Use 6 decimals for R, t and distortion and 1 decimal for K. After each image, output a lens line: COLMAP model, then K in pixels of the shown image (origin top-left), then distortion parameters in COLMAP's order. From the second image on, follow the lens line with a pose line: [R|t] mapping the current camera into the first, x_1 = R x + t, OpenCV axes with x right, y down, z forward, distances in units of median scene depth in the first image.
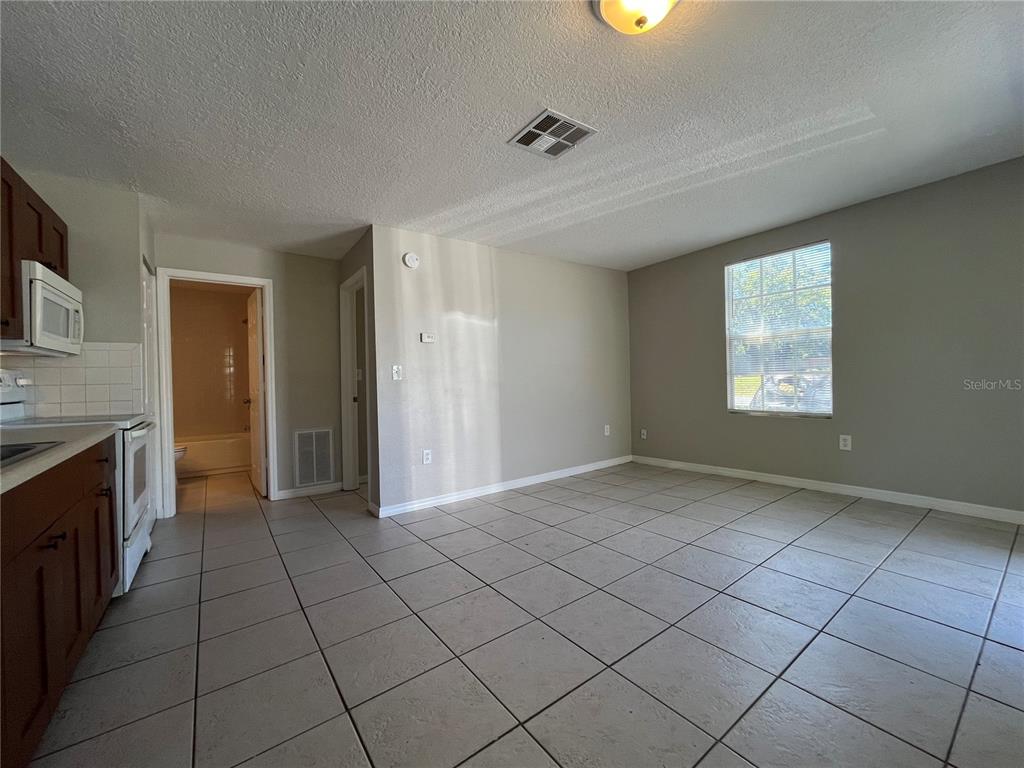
lens RADIAL K [[410.8, 0, 513.2], [0, 410.8, 380.8], [0, 0, 1]] dist [-0.001552, 0.000497]
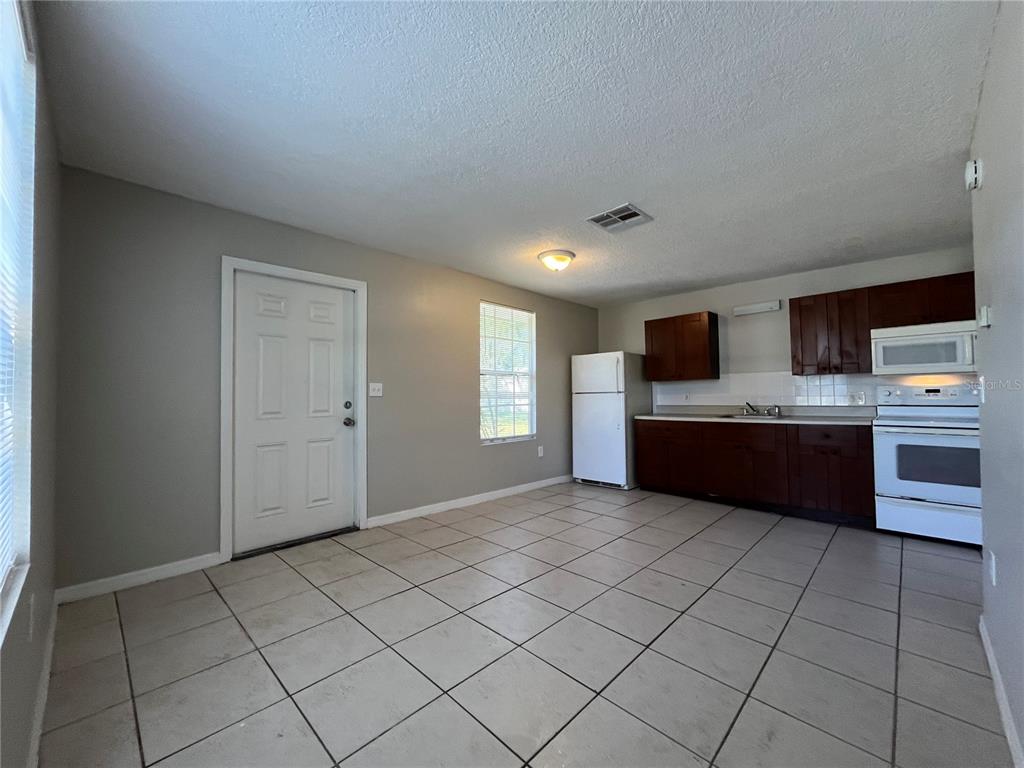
lens RADIAL K [[410.8, 0, 513.2], [0, 410.8, 380.8], [0, 0, 1]] dist [-0.001552, 0.000497]
pose [[-0.983450, 0.028964, -0.178848, 0.402311], [0.032808, 0.999289, -0.018575, -0.039881], [0.178183, -0.024135, -0.983701, 1.308262]]
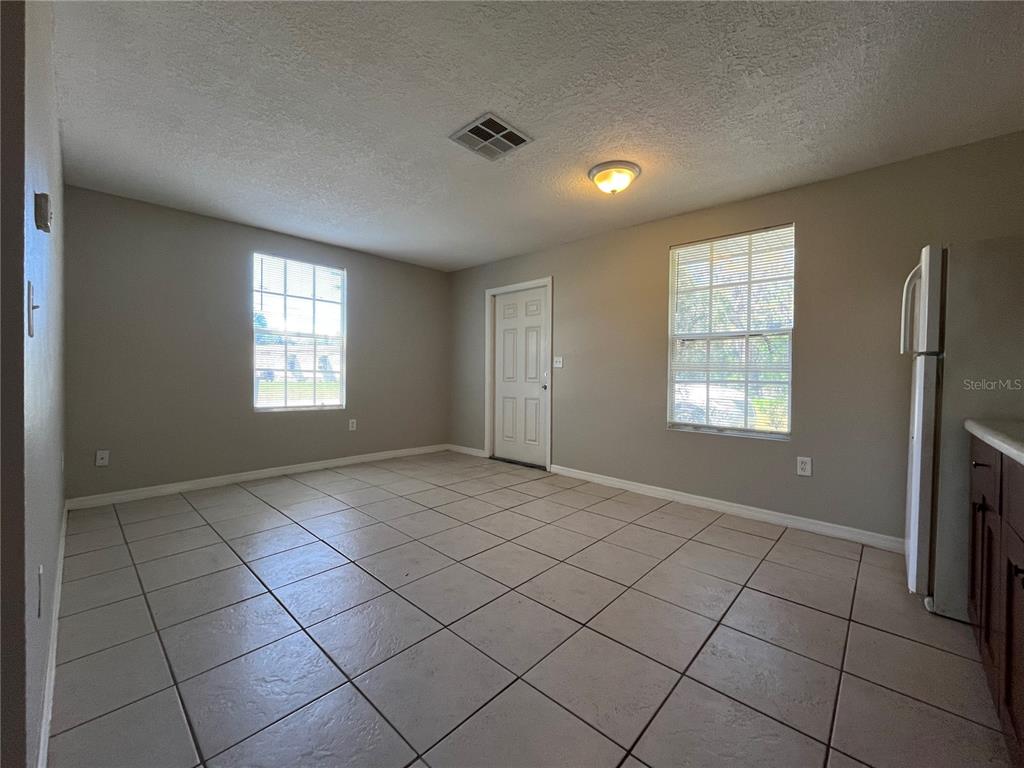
lens RADIAL K [[410.8, 0, 513.2], [0, 410.8, 380.8], [0, 0, 1]] dist [-0.001552, 0.000497]
pose [[-0.201730, 0.020496, 0.979227, -0.554712], [-0.004901, 0.999747, -0.021935, 0.030825], [-0.979429, -0.009224, -0.201579, 0.677882]]
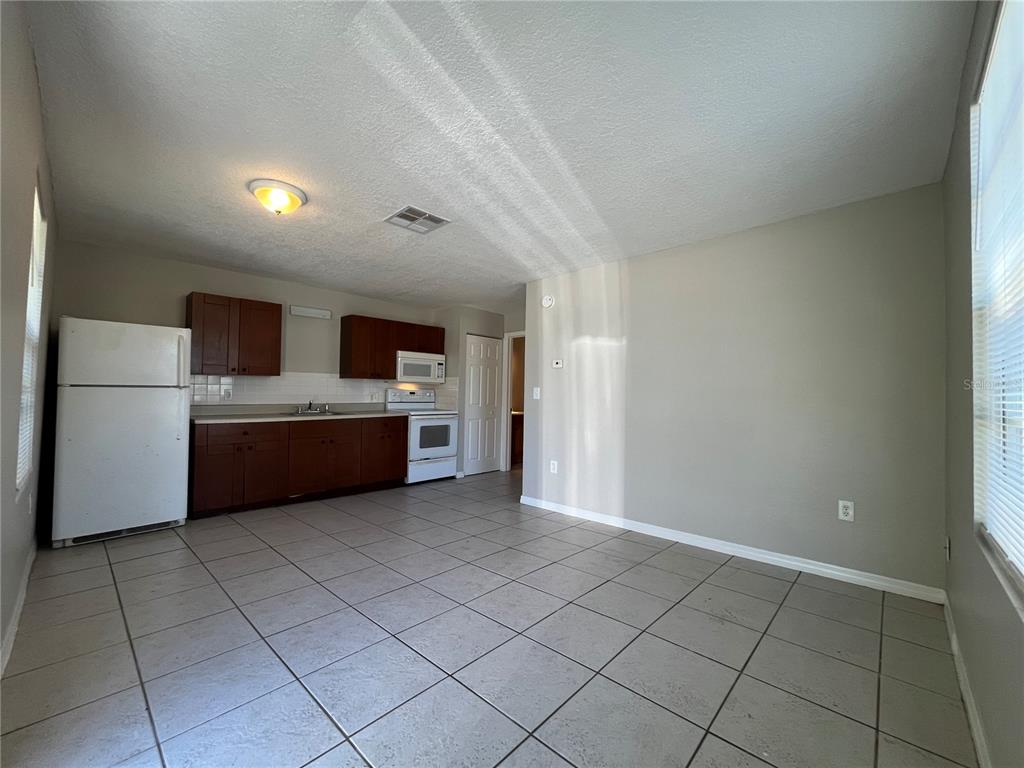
lens RADIAL K [[410.8, 0, 513.2], [0, 410.8, 380.8], [0, 0, 1]] dist [-0.001552, 0.000497]
pose [[0.198937, -0.010177, -0.979959, 0.866639], [-0.026310, 0.999530, -0.015721, -0.034413], [0.979659, 0.028910, 0.198576, 0.624802]]
